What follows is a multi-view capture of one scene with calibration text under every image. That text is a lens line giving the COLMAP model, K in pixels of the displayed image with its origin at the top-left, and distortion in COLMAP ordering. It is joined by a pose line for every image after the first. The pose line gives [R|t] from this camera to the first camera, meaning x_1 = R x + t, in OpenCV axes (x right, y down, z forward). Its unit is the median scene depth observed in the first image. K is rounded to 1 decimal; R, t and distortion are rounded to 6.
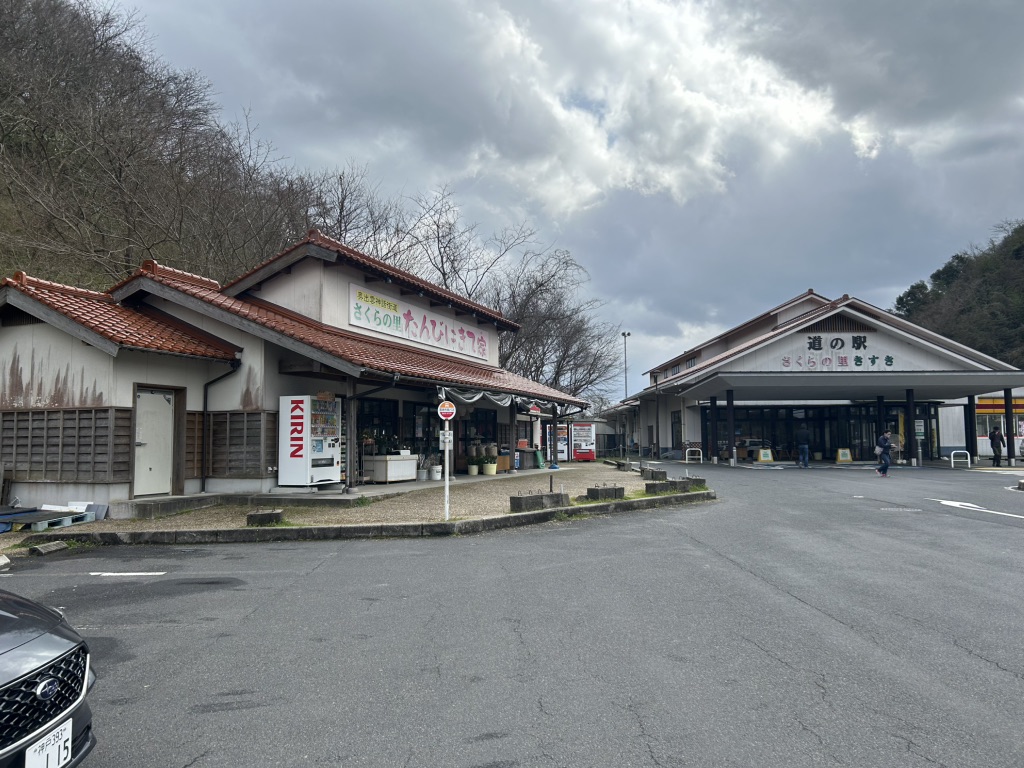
lens RADIAL K [[777.1, 0, 512.0], [0, 777.1, 384.0], [0, 0, 1]] dist [0.055519, -0.068535]
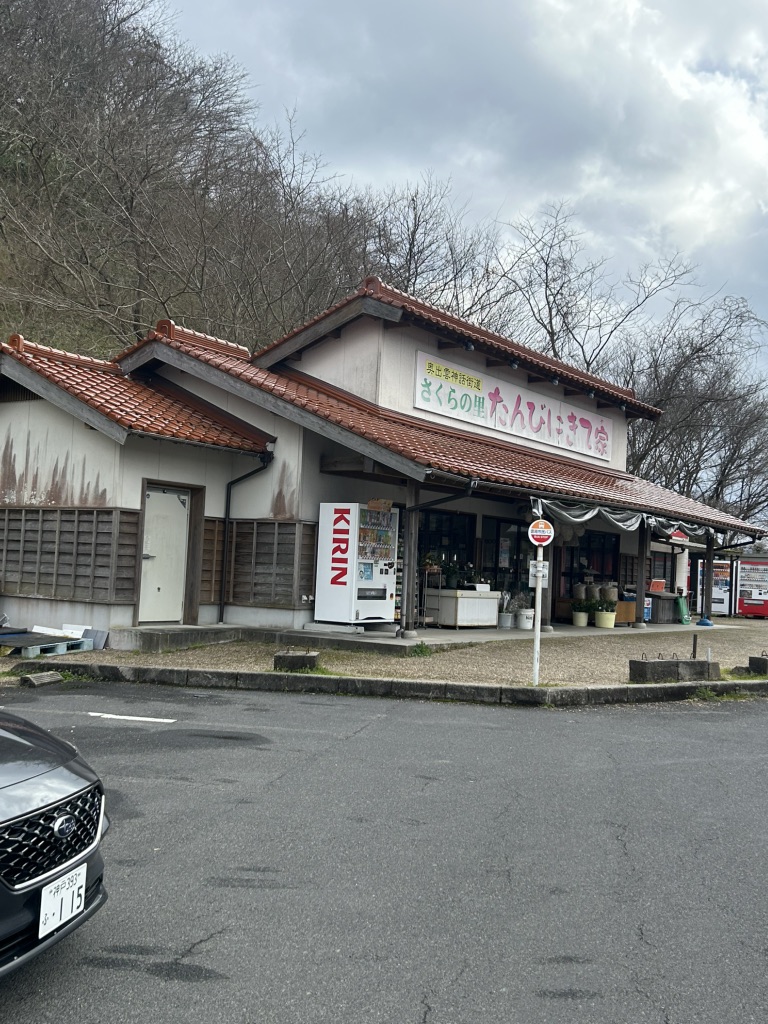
lens RADIAL K [[838.8, 0, 384.0], [0, 838.8, 512.0], [0, 0, 1]] dist [0.091201, -0.097170]
pose [[0.974034, 0.039134, -0.222994, -0.053258], [-0.038724, 0.999231, 0.006212, 0.016207], [0.223065, 0.002585, 0.974800, 0.211752]]
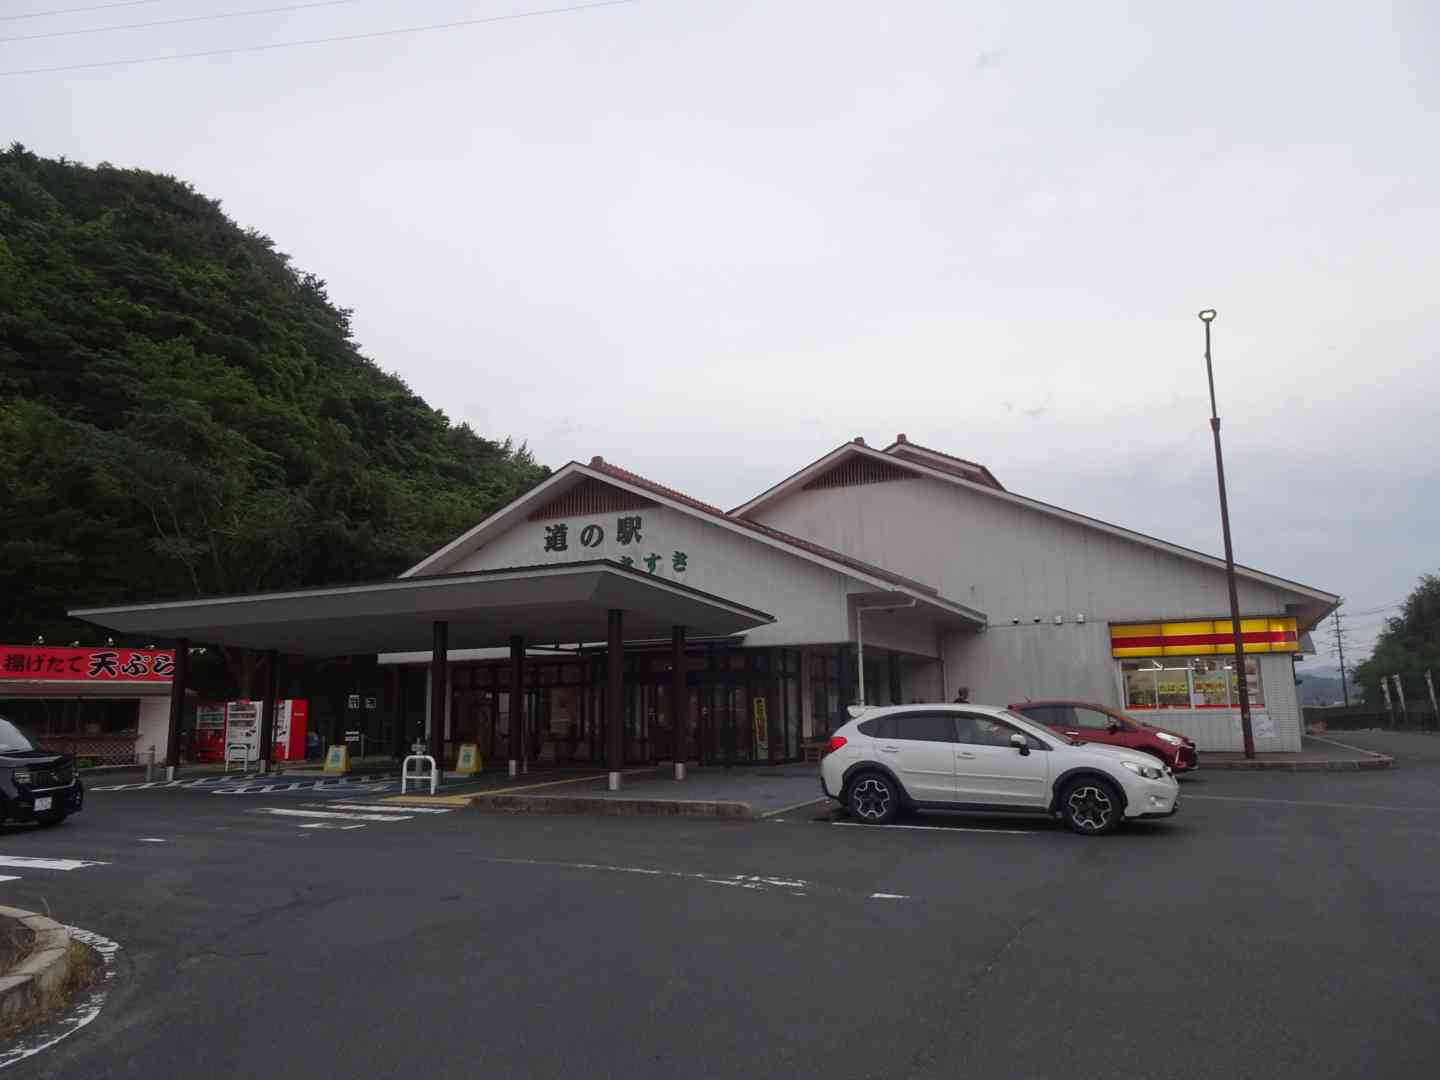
lens RADIAL K [[1040.1, 0, 720.0], [0, 1040.1, 540.0], [0, 0, 1]] dist [-0.003718, -0.000200]
pose [[0.906560, -0.077395, -0.414920, 2.300626], [0.041882, 0.994688, -0.094032, 0.058962], [0.419993, 0.067868, 0.904986, 1.206953]]
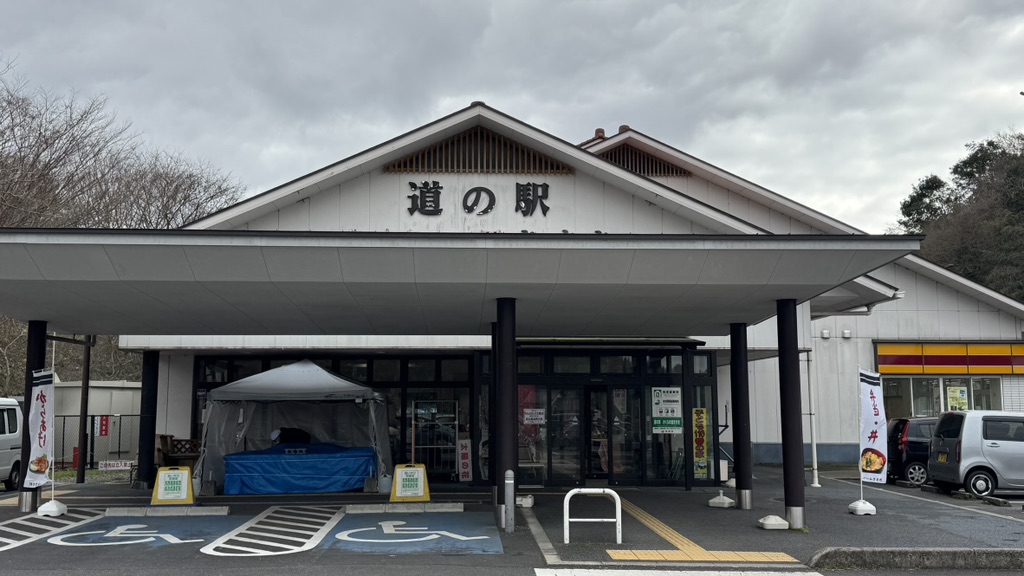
lens RADIAL K [[1024.5, 0, 512.0], [0, 1024.5, 288.0], [0, 0, 1]] dist [0.032559, -0.002642]
pose [[0.998297, 0.009639, 0.057537, 1.186624], [-0.006941, 0.998875, -0.046910, 0.057608], [-0.057924, 0.046430, 0.997241, 1.366734]]
